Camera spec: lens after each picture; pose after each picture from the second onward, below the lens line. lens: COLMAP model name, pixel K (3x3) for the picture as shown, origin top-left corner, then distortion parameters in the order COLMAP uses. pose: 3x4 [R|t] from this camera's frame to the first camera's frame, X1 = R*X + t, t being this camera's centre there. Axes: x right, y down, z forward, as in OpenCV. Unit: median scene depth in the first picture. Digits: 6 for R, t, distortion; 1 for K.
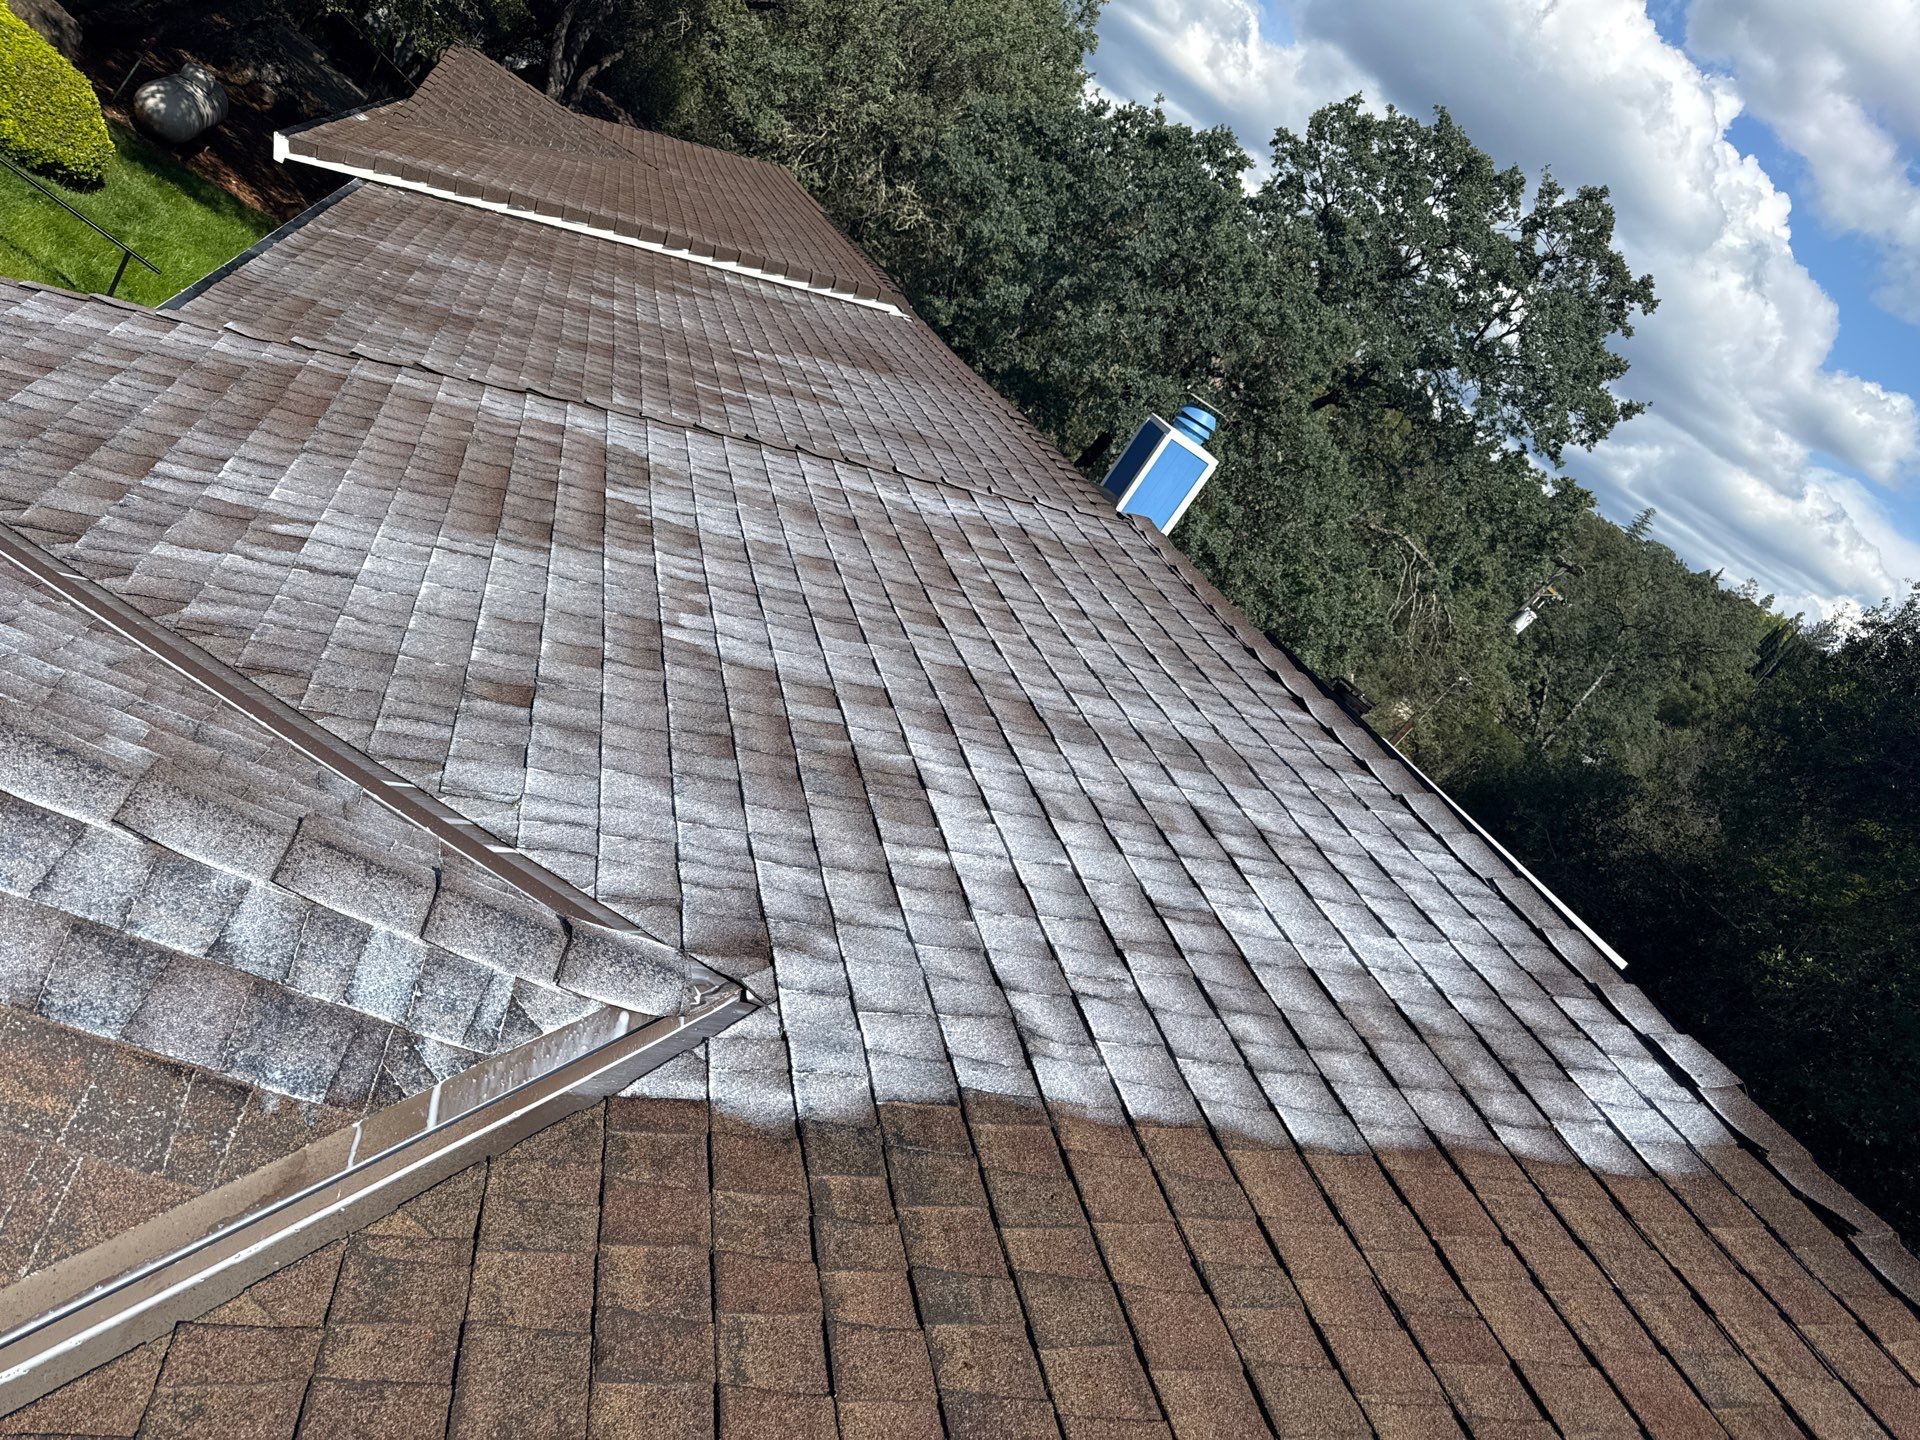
lens RADIAL K [[1315.1, 0, 960.0], [0, 1315.1, 720.0], [0, 0, 1]] dist [0.019782, -0.040509]
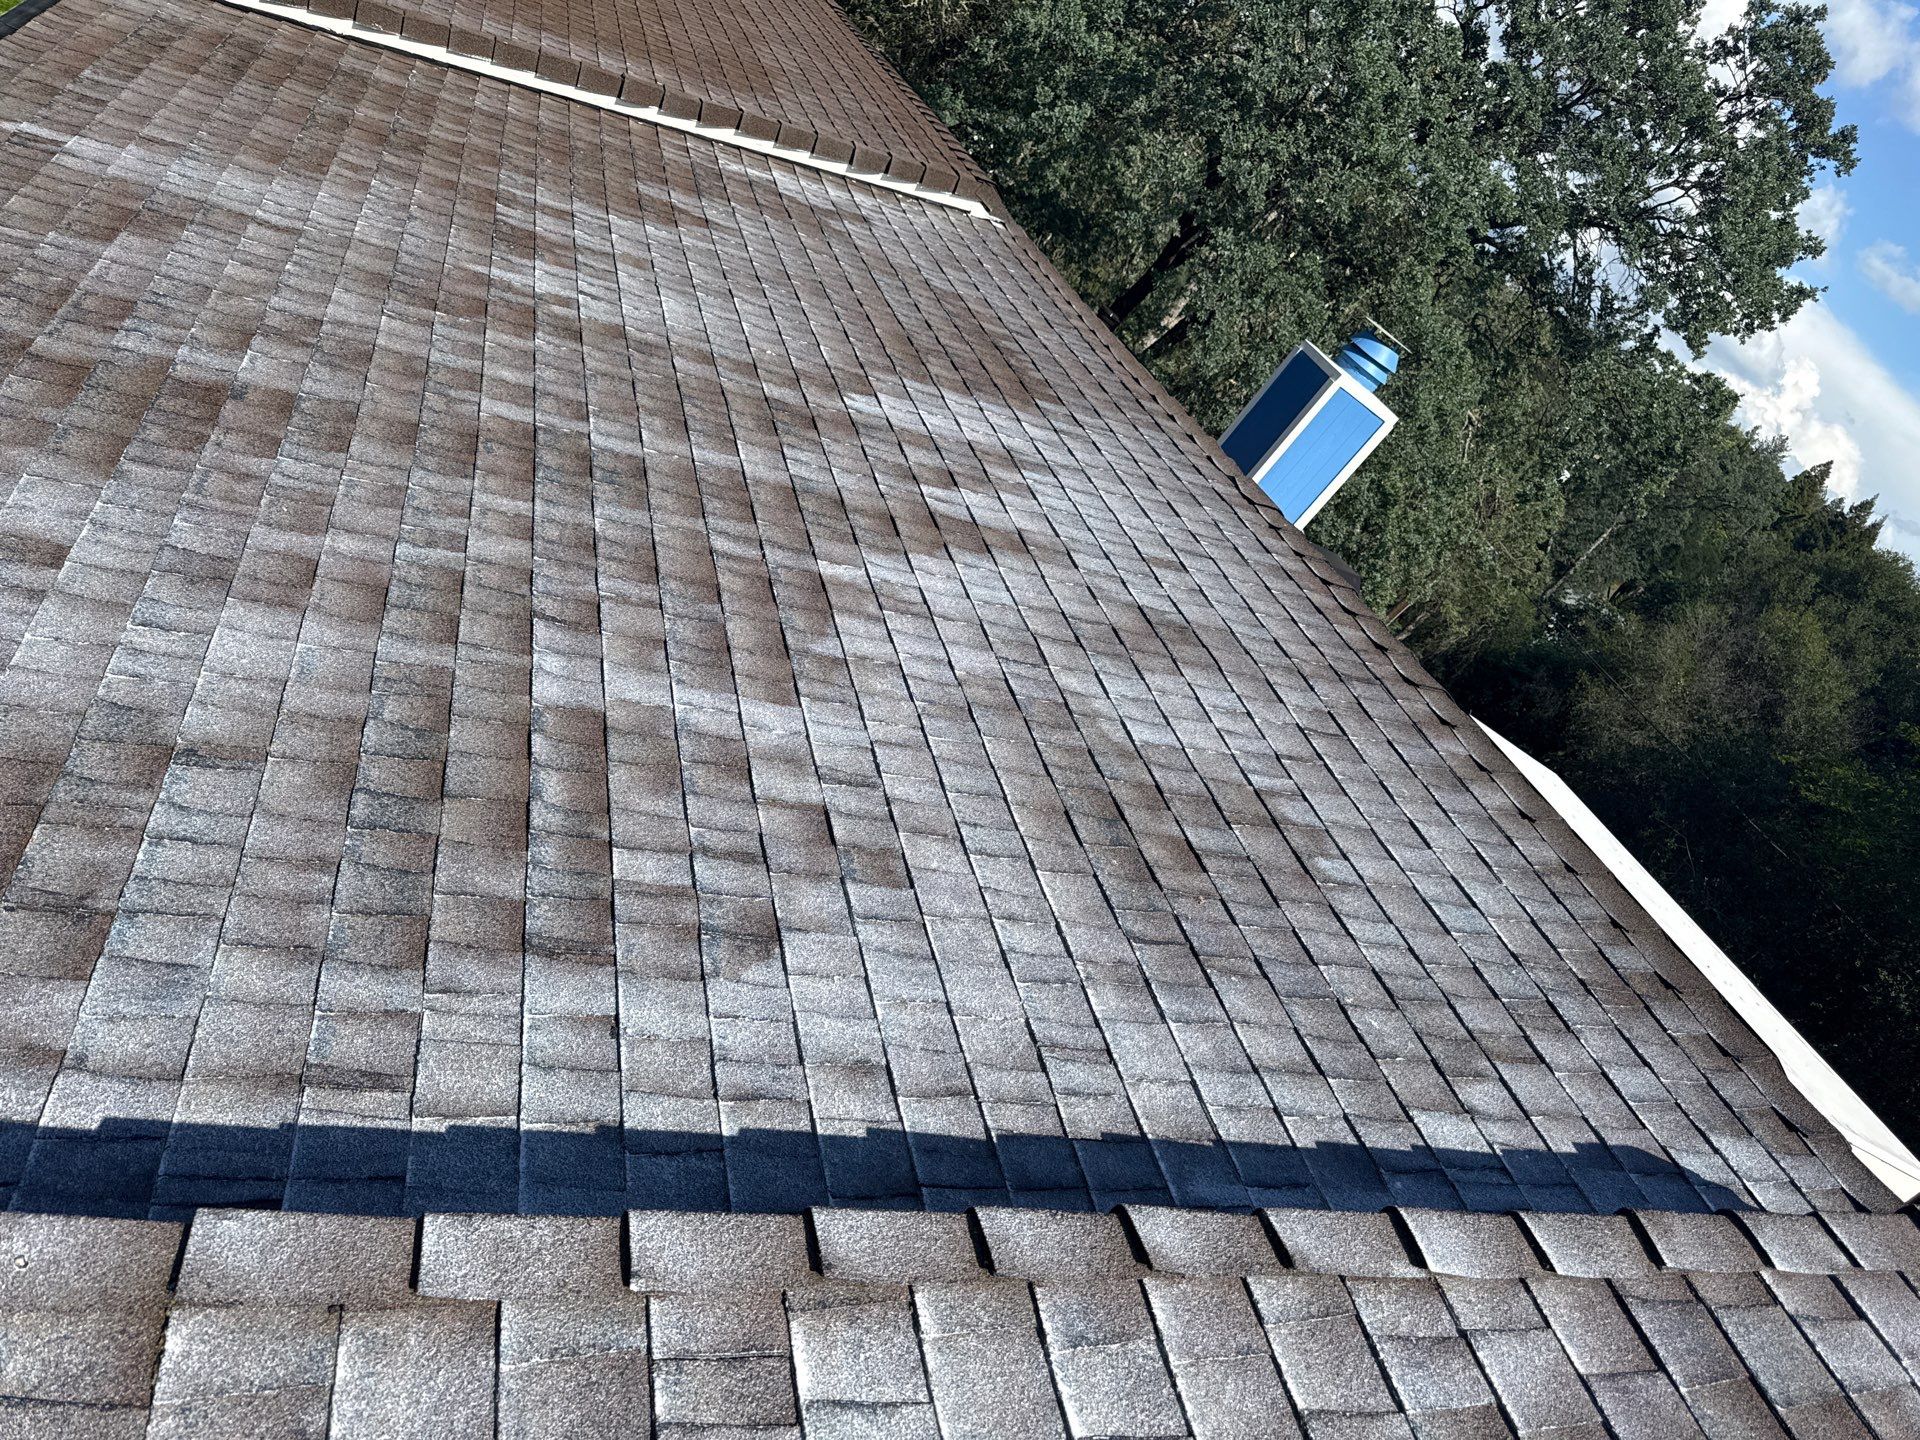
lens RADIAL K [[1315.1, 0, 960.0], [0, 1315.1, 720.0], [0, 0, 1]] dist [0.019782, -0.040509]
pose [[0.998656, 0.024606, 0.045616, -0.110996], [-0.031741, 0.986120, 0.162970, -0.229994], [-0.040973, -0.164199, 0.985576, 0.437363]]
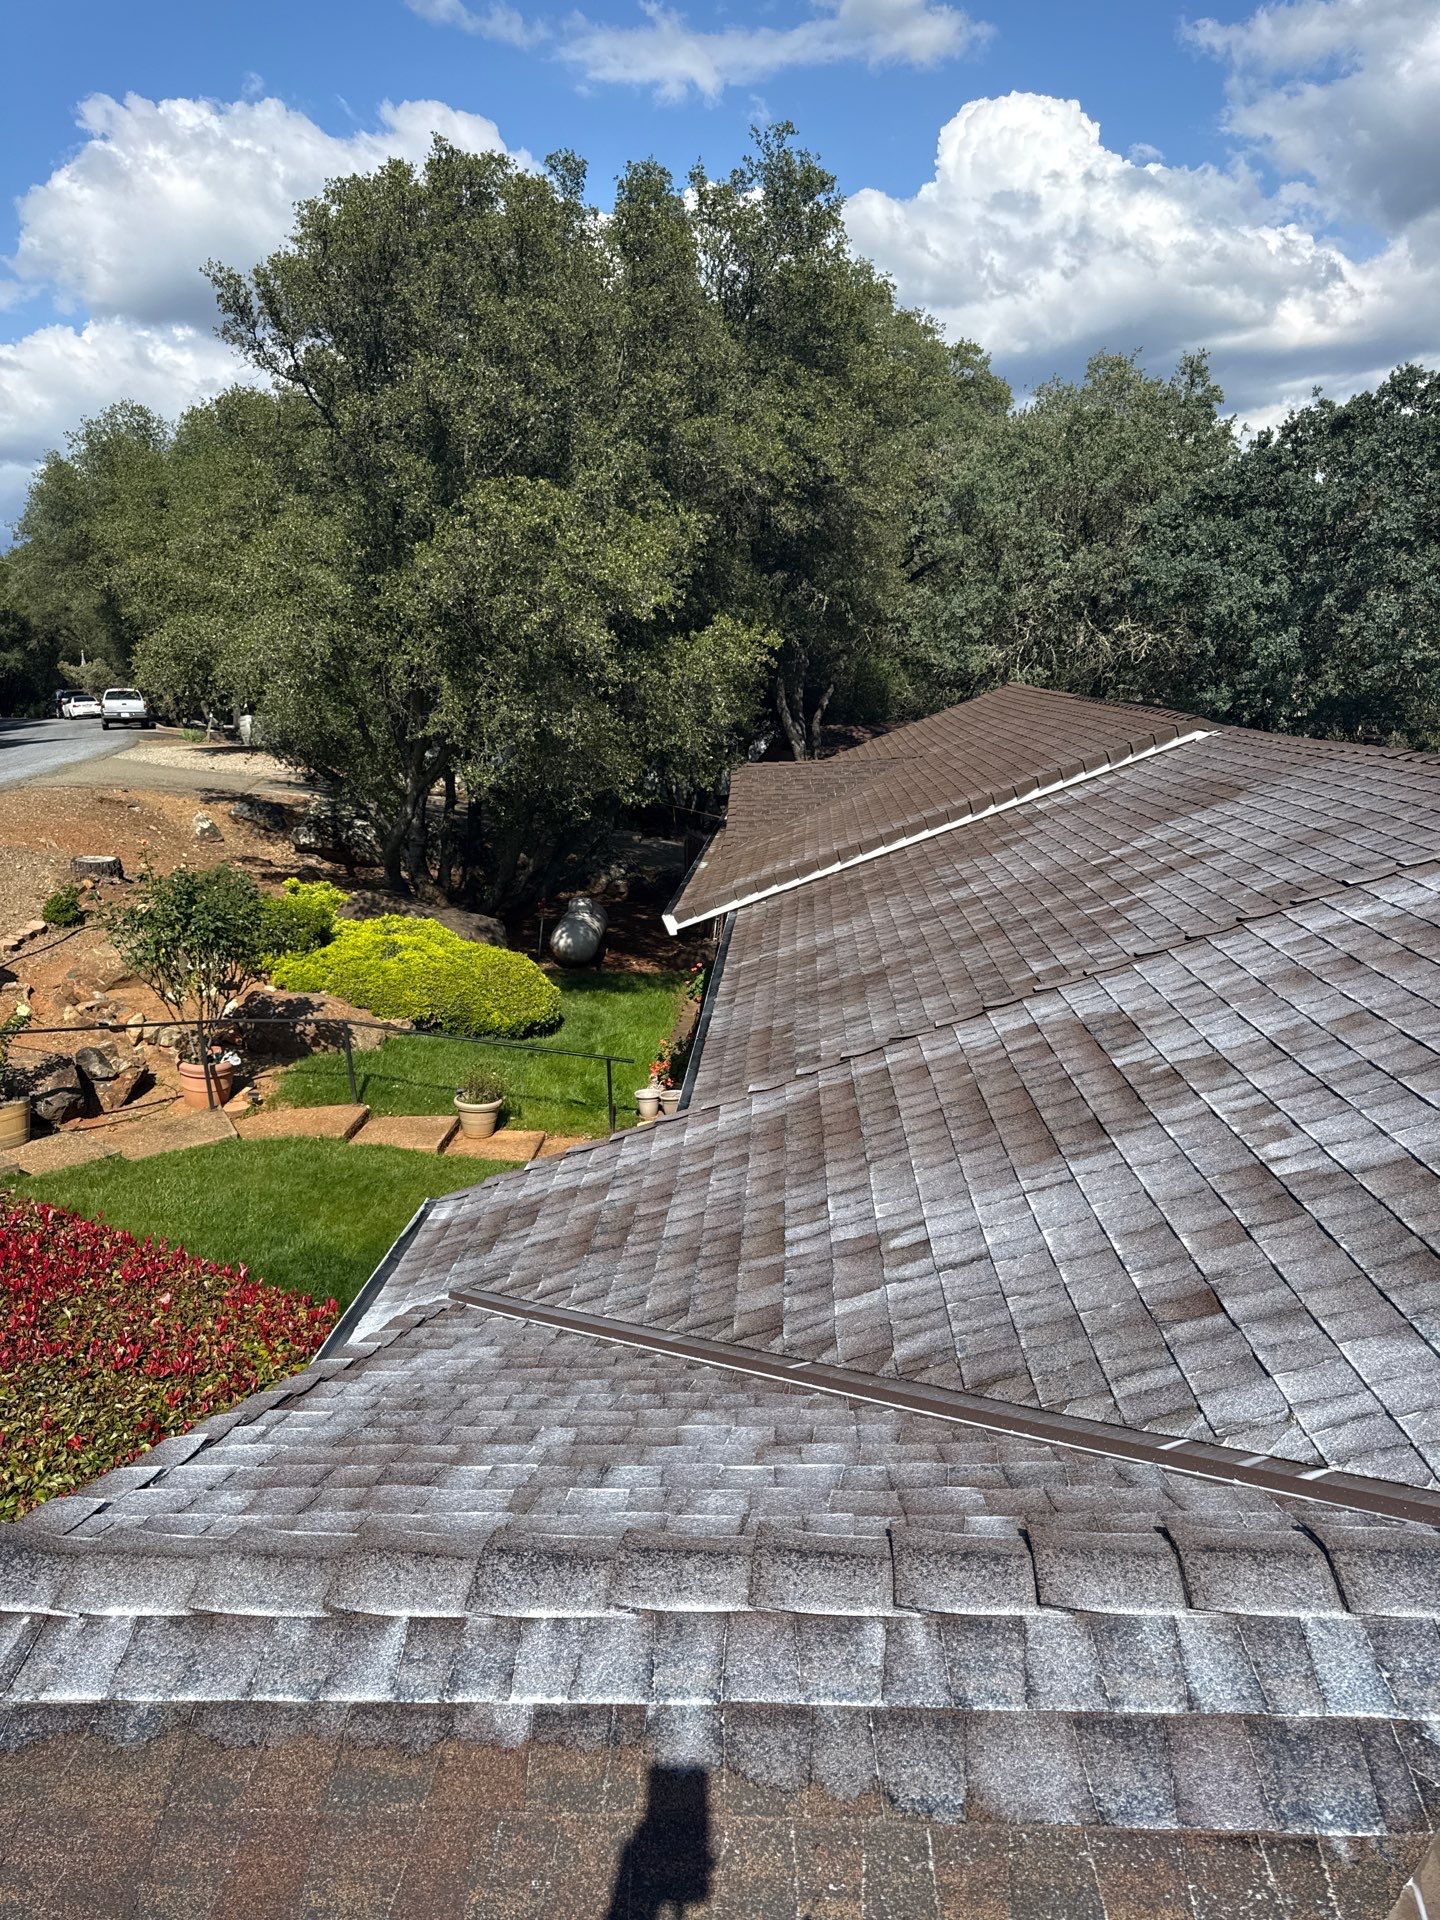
lens RADIAL K [[1300.5, 0, 720.0], [0, 1300.5, 960.0], [0, 0, 1]] dist [0.063656, -0.110380]
pose [[0.760991, -0.512008, -0.398423, -0.024731], [0.416349, 0.856405, -0.305325, -0.025490], [0.497540, 0.066467, 0.864891, -0.013831]]
